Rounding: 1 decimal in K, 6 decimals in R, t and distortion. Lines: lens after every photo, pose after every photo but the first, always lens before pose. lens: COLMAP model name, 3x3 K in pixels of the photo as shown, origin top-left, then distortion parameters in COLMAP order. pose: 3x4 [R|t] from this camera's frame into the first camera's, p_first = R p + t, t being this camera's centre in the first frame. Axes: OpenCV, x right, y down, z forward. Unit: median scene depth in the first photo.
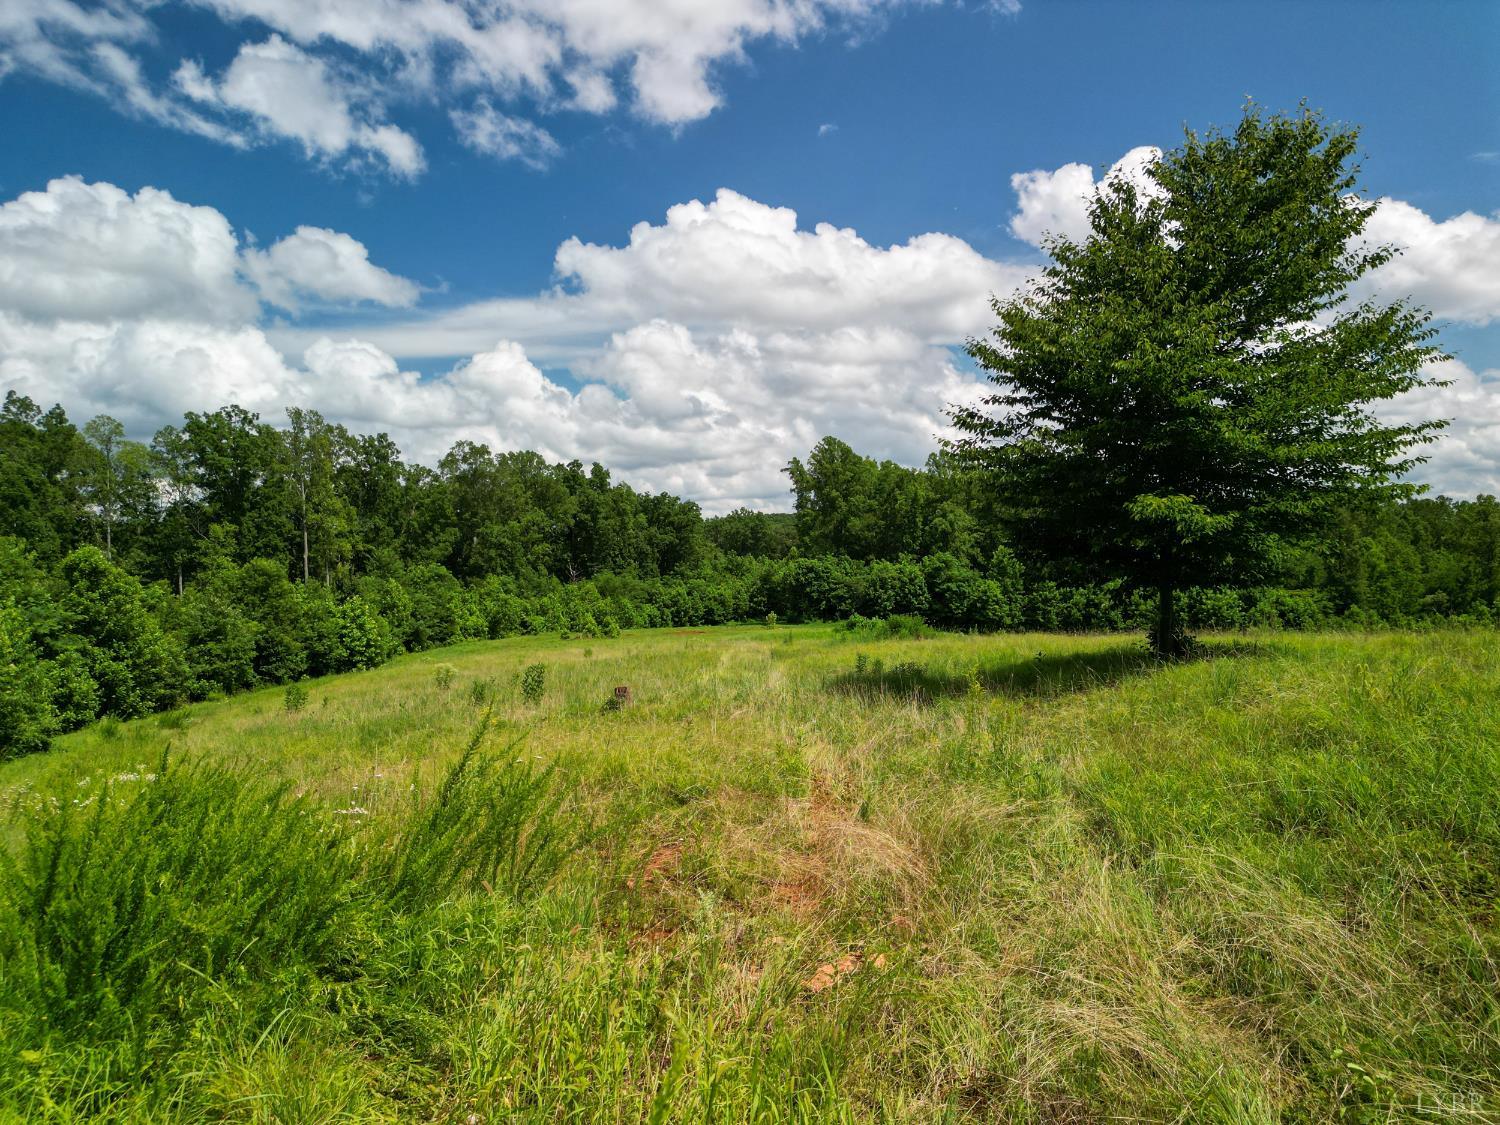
lens RADIAL K [[1029.0, 0, 744.8], [0, 1029.0, 595.7], [0, 0, 1]] dist [0.153648, 0.001409]
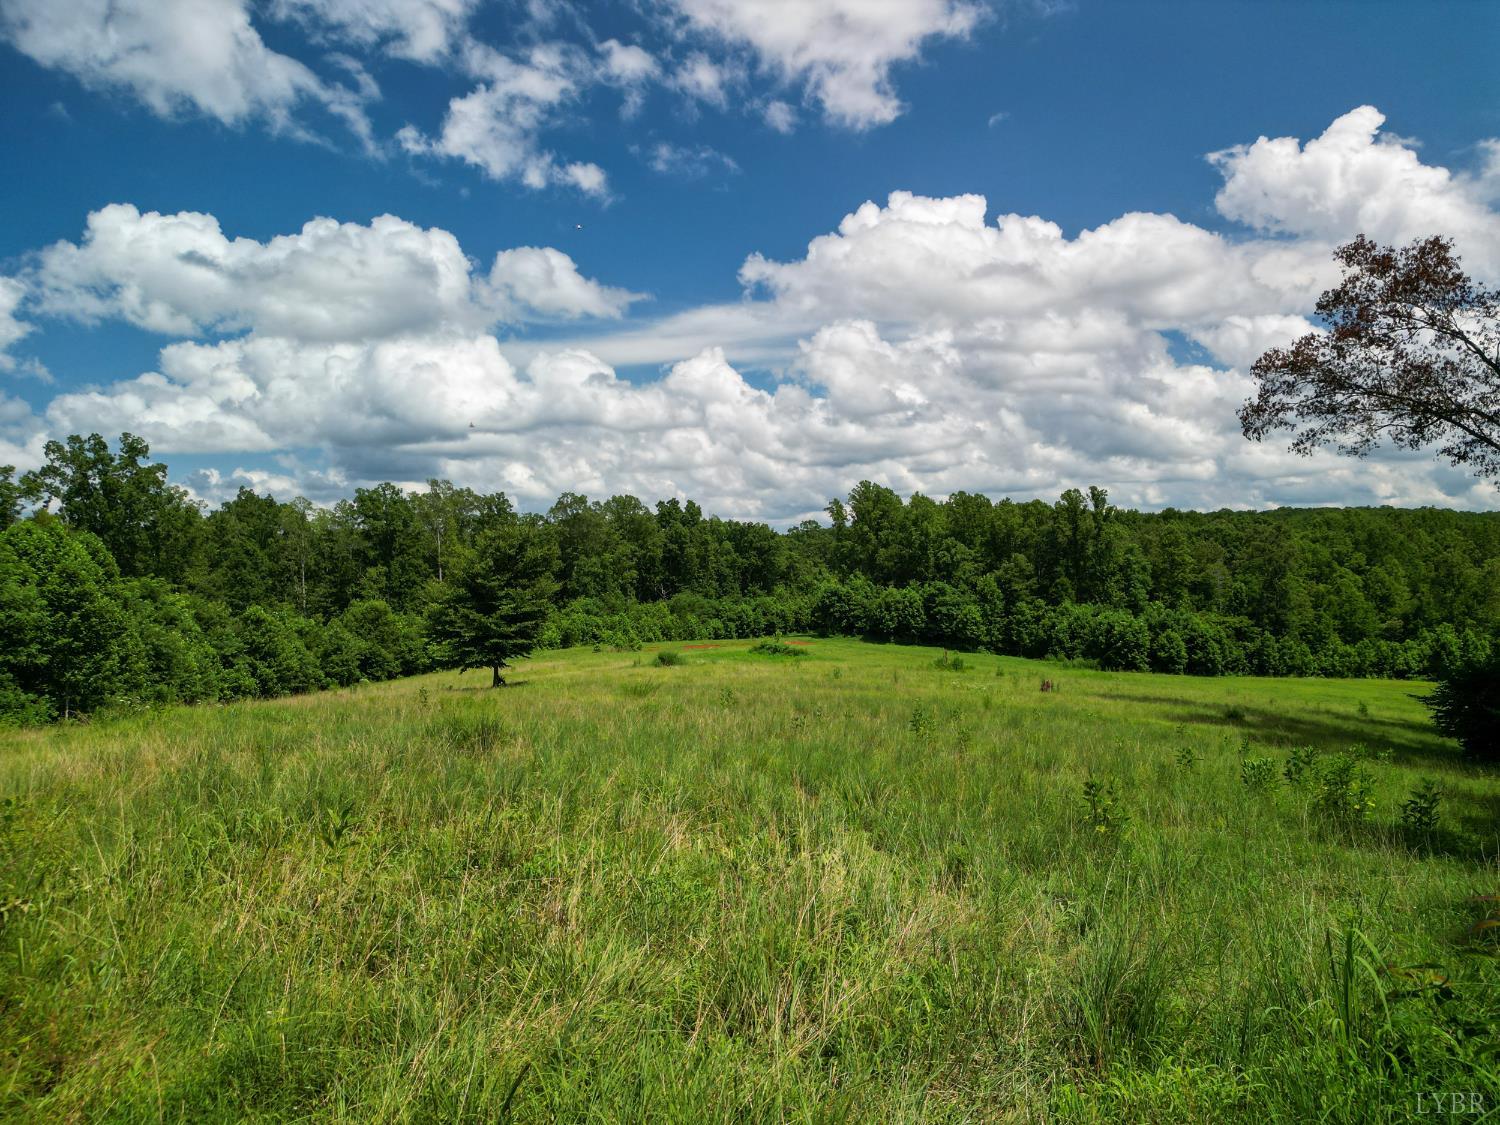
lens RADIAL K [[1044.8, 0, 756.8], [0, 1044.8, 601.1], [0, 0, 1]] dist [0.295675, -0.000596]
pose [[0.981891, 0.009528, -0.189205, 0.172785], [-0.007809, 0.999921, 0.009826, -0.023188], [0.189284, -0.008171, 0.981888, -0.201837]]
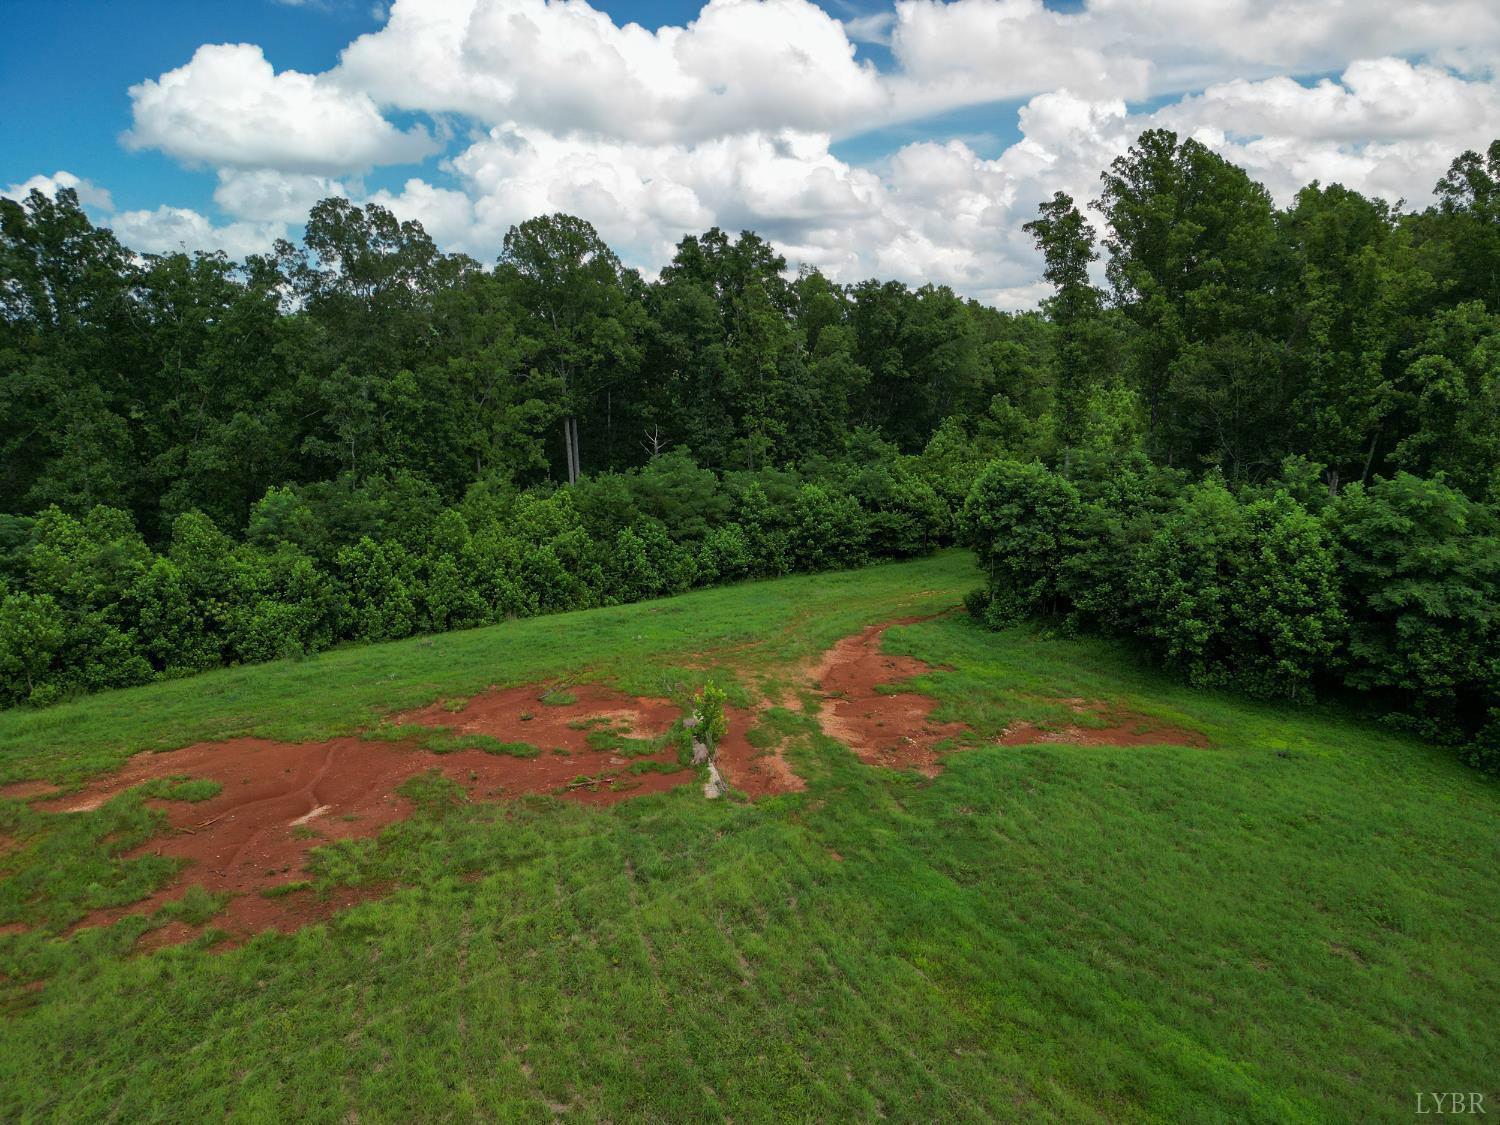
lens RADIAL K [[1036.4, 0, 750.0], [0, 1036.4, 562.5], [0, 0, 1]] dist [0.064269, -0.060274]
pose [[0.885349, 0.094131, -0.455298, 0.129030], [-0.013049, 0.983935, 0.178051, -0.055958], [0.464743, -0.151696, 0.872354, 0.504778]]
